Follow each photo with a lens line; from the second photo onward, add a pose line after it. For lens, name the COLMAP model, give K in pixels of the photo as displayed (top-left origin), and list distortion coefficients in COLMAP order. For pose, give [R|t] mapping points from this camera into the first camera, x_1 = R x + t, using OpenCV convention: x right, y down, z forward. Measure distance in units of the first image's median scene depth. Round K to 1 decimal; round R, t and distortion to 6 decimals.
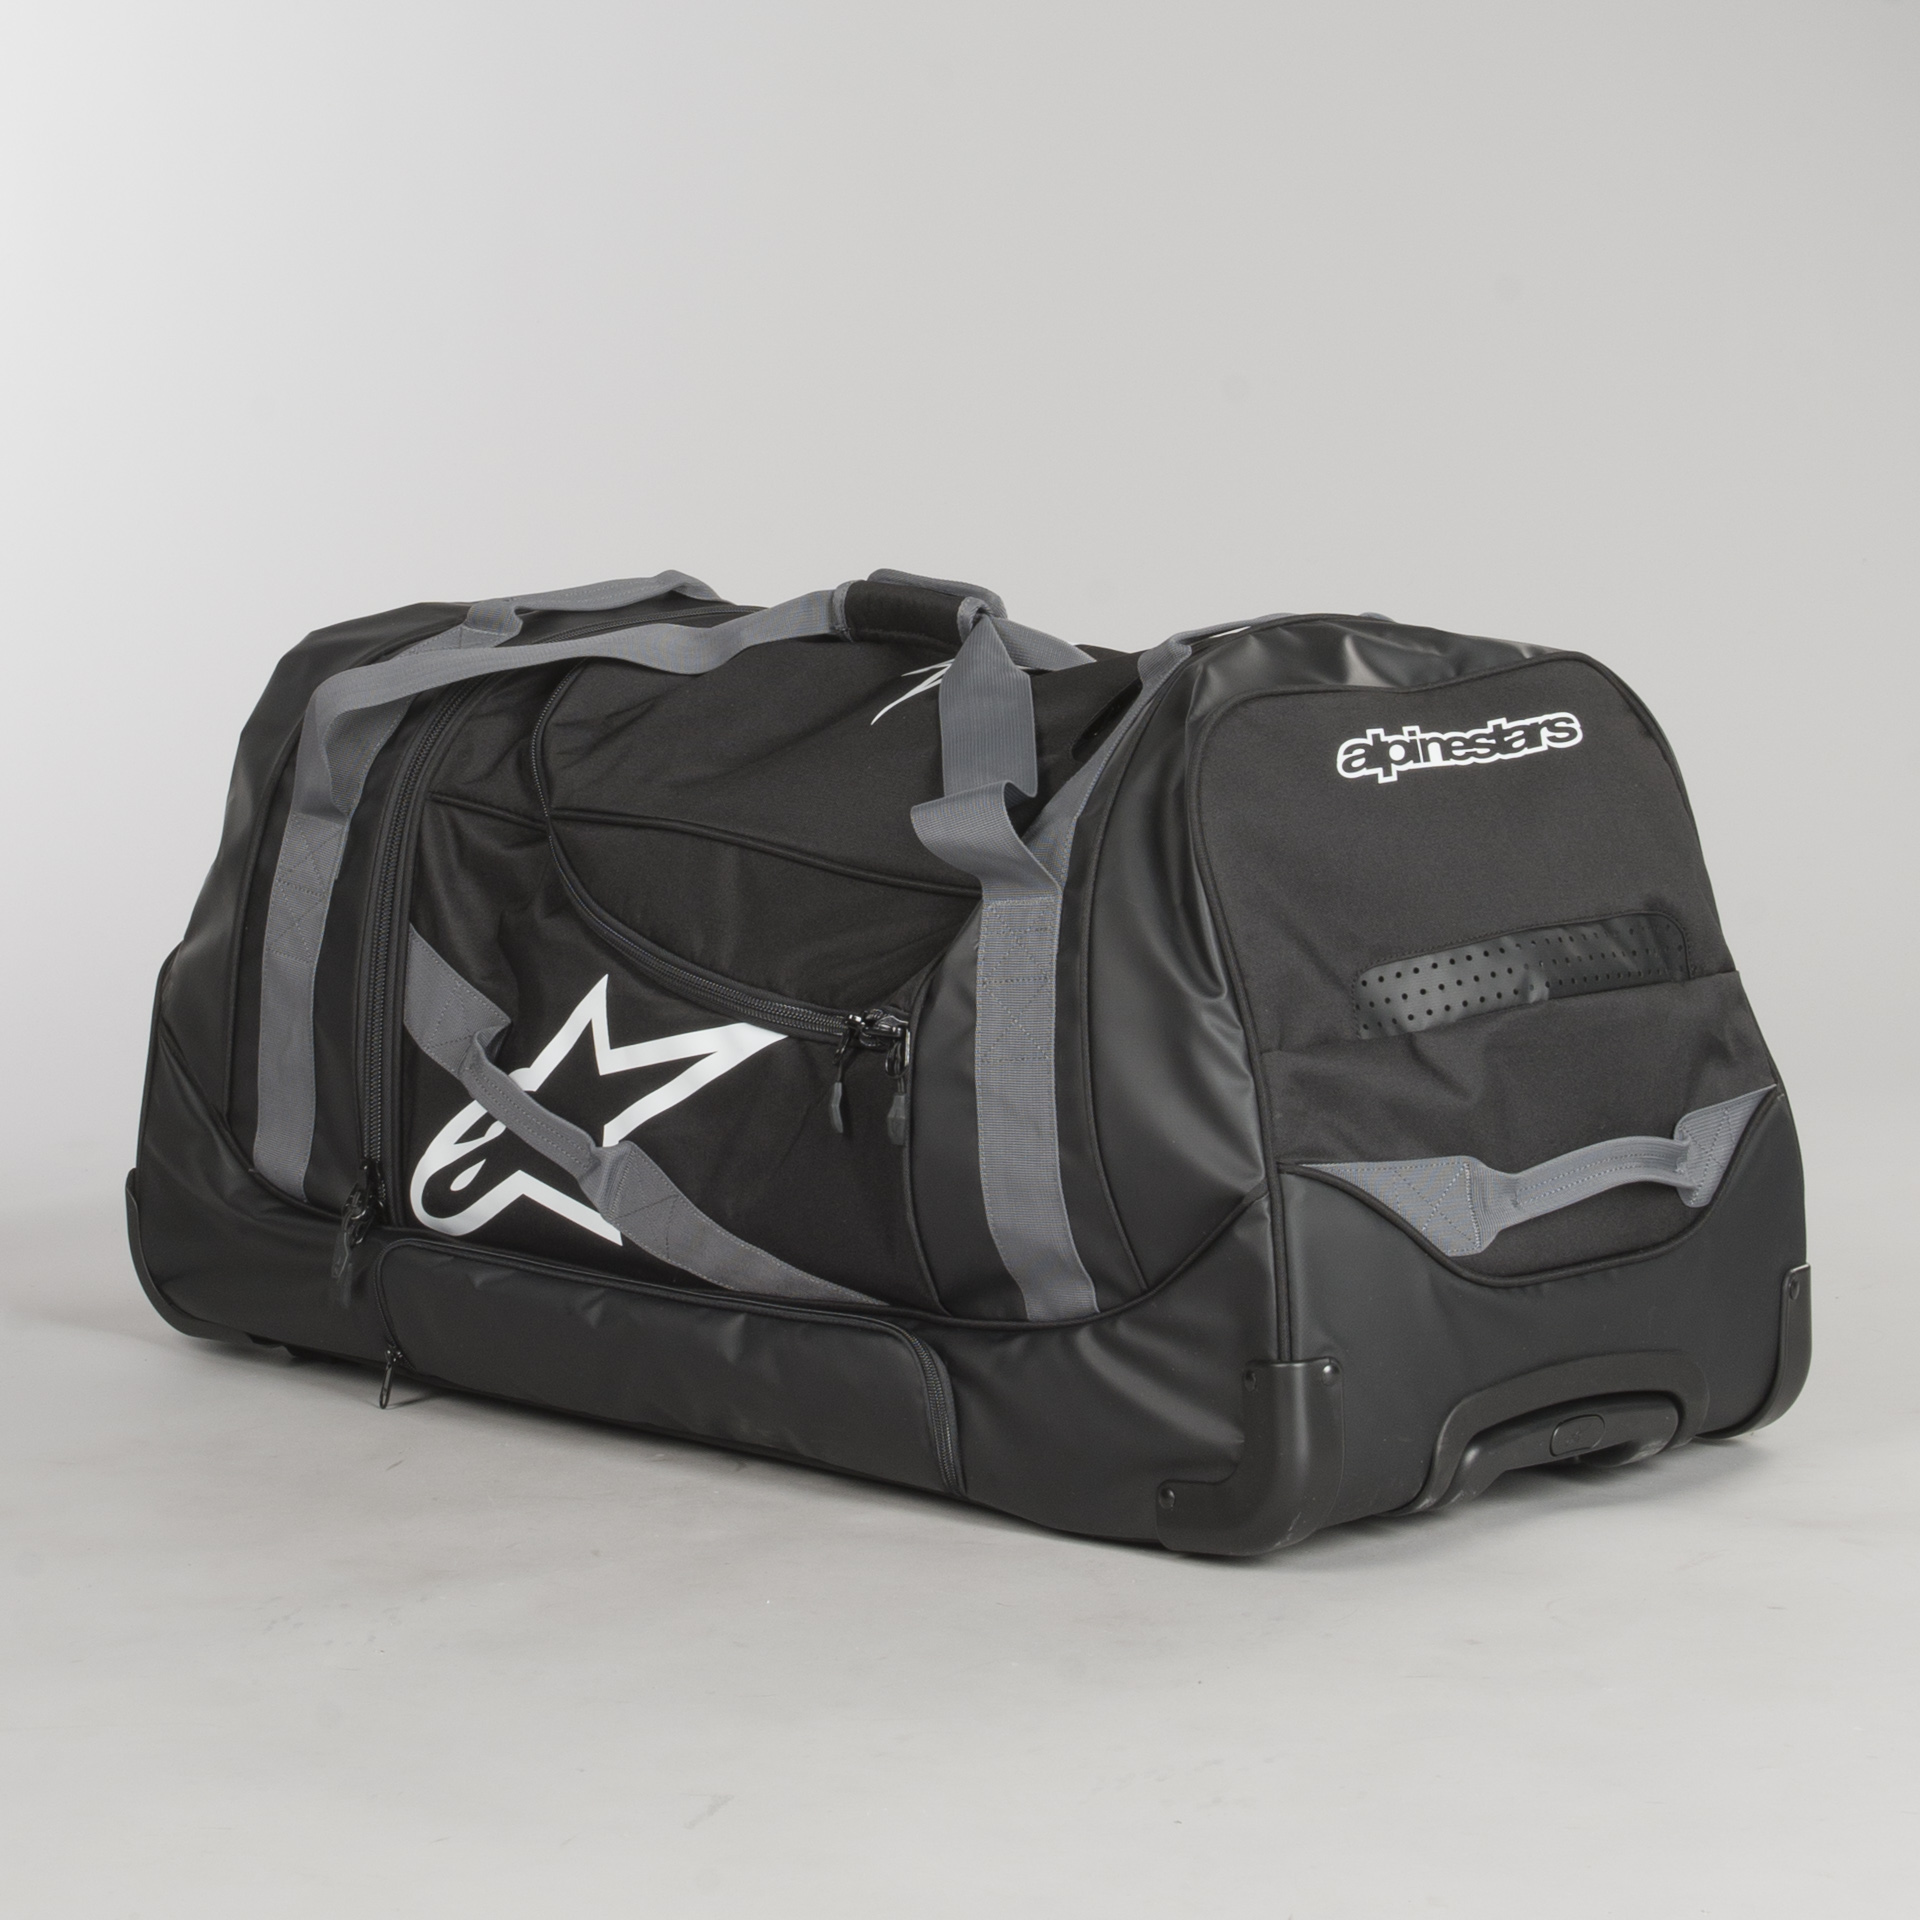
lens RADIAL K [[5388.6, 0, 960.0], [0, 5388.6, 960.0], [0, 0, 1]] dist [0.385505, -0.401372]
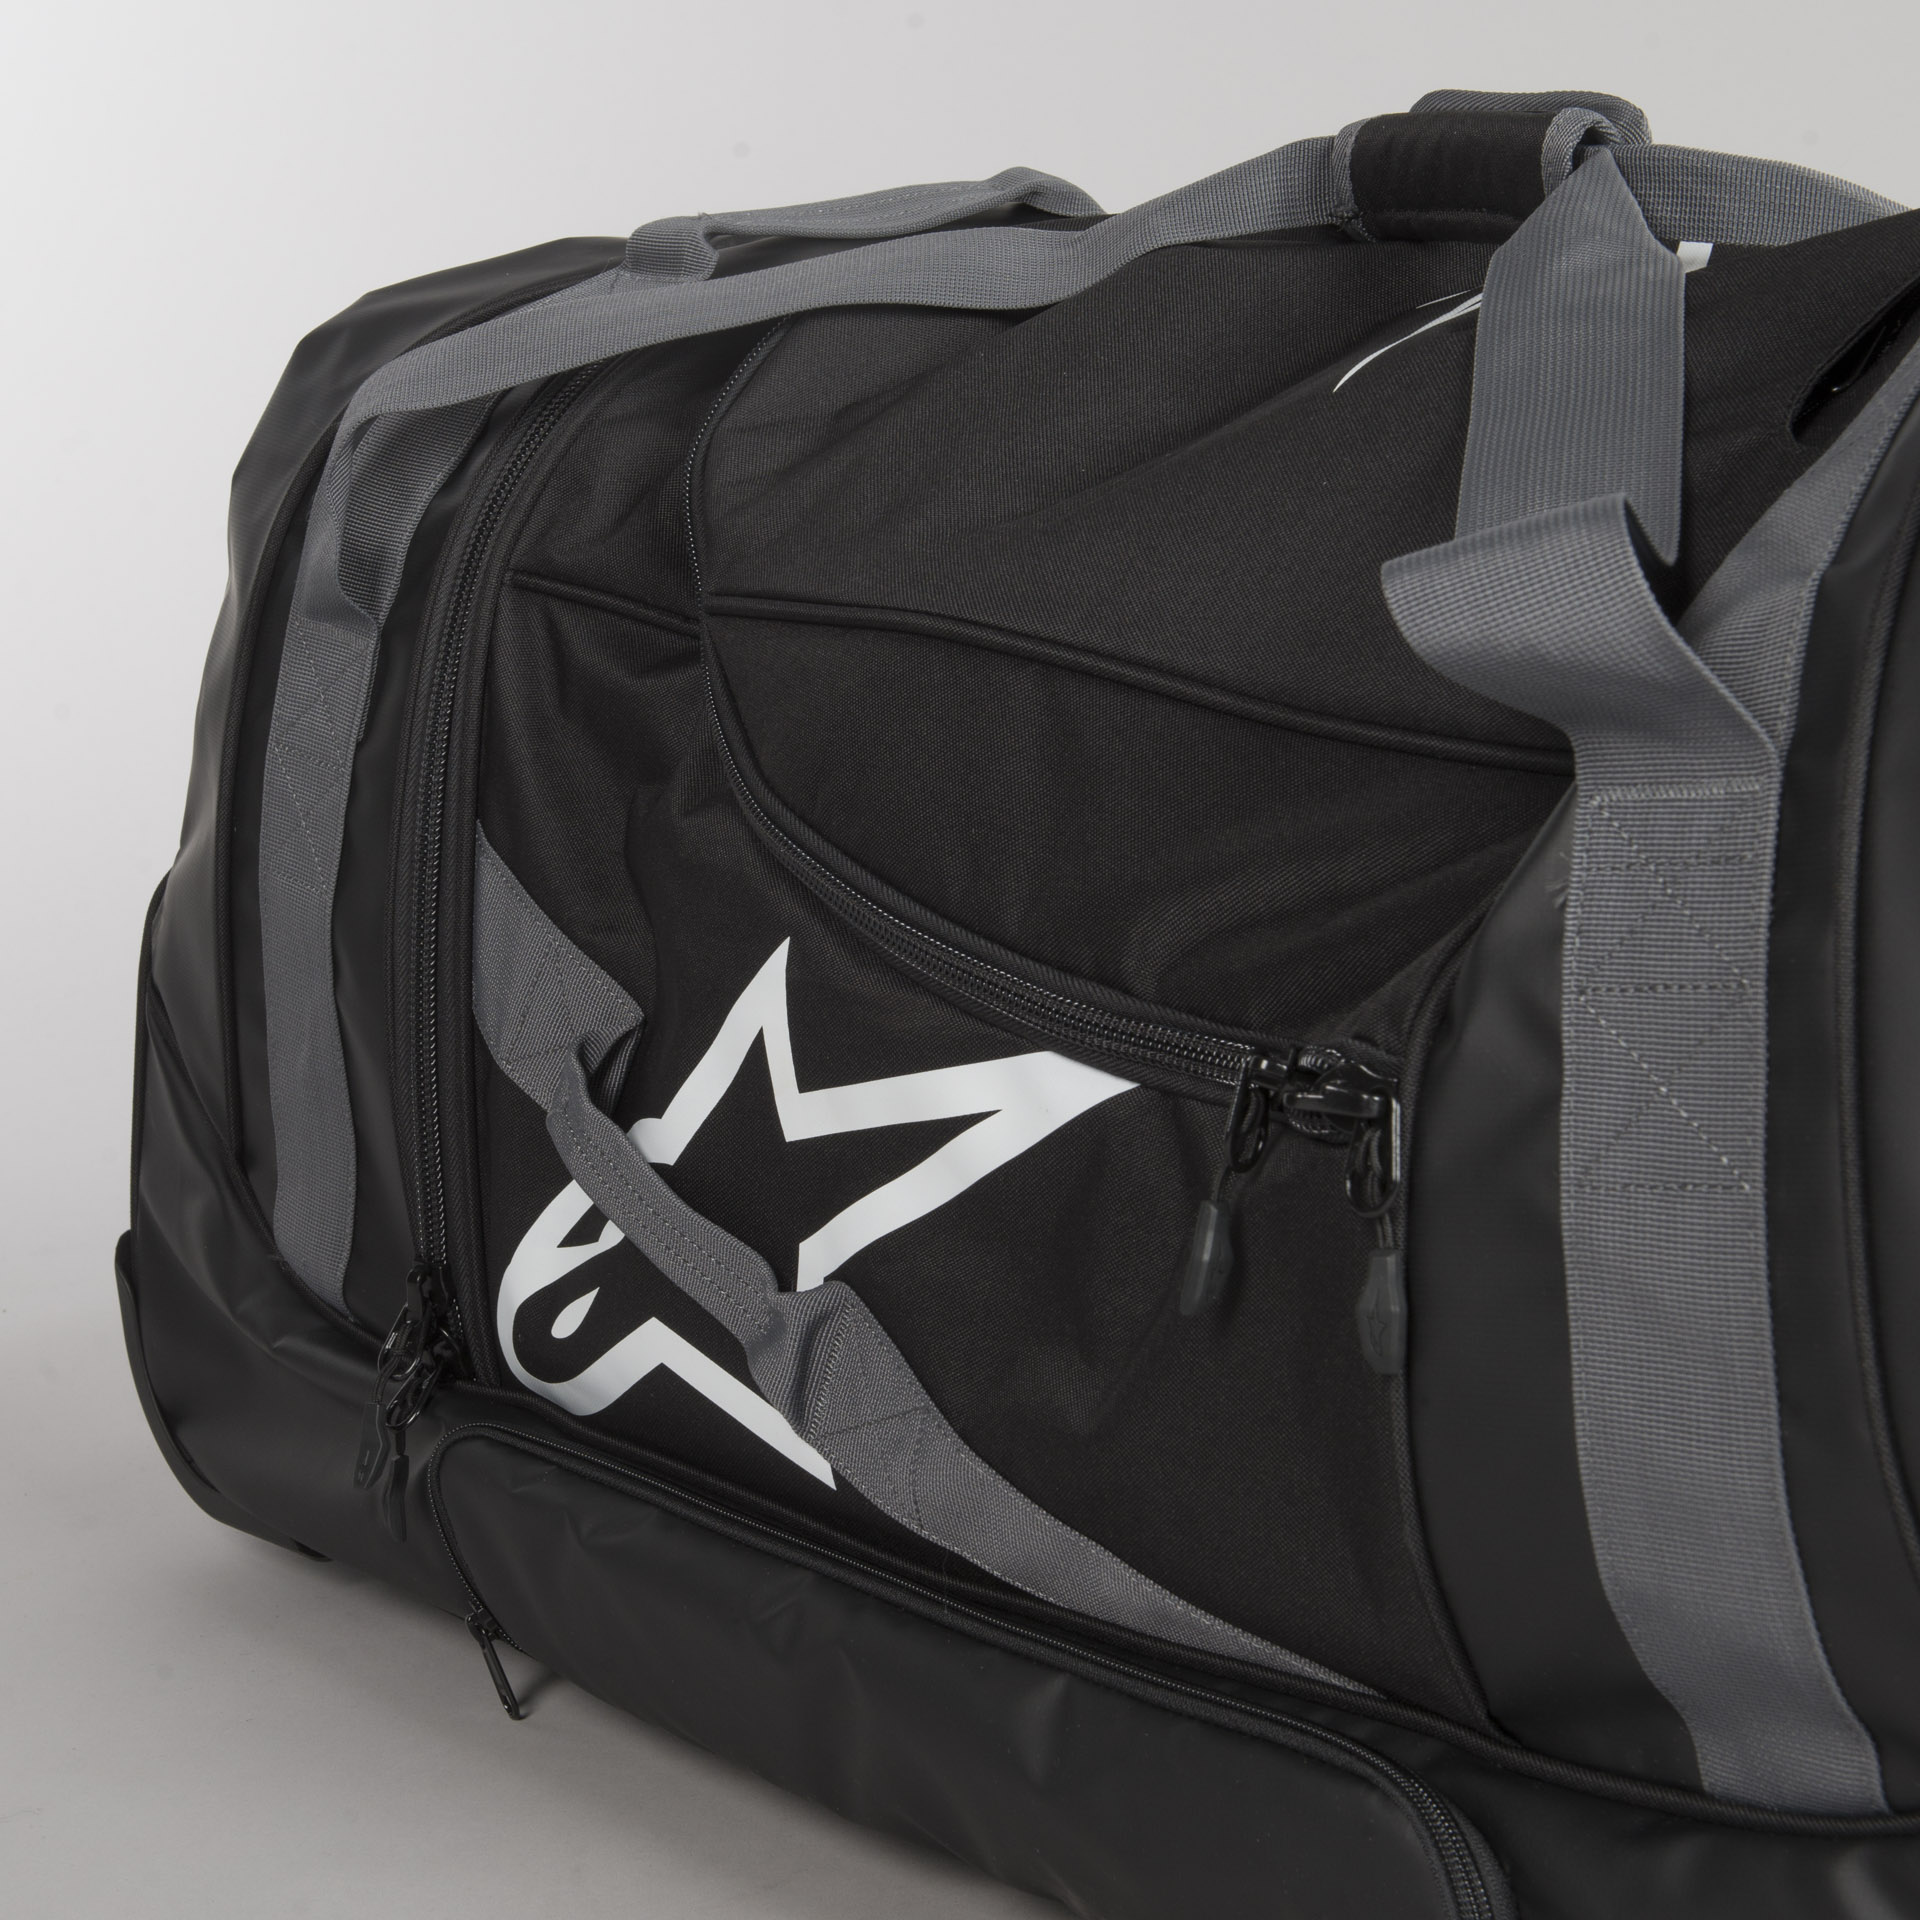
lens RADIAL K [[3815.6, 0, 960.0], [0, 3815.6, 960.0], [0, 0, 1]] dist [0.090492, 0.136966]
pose [[0.986949, -0.012746, -0.160526, 0.004330], [0.022938, 0.997825, 0.061801, -0.015945], [0.159389, -0.064676, 0.985095, 0.666682]]
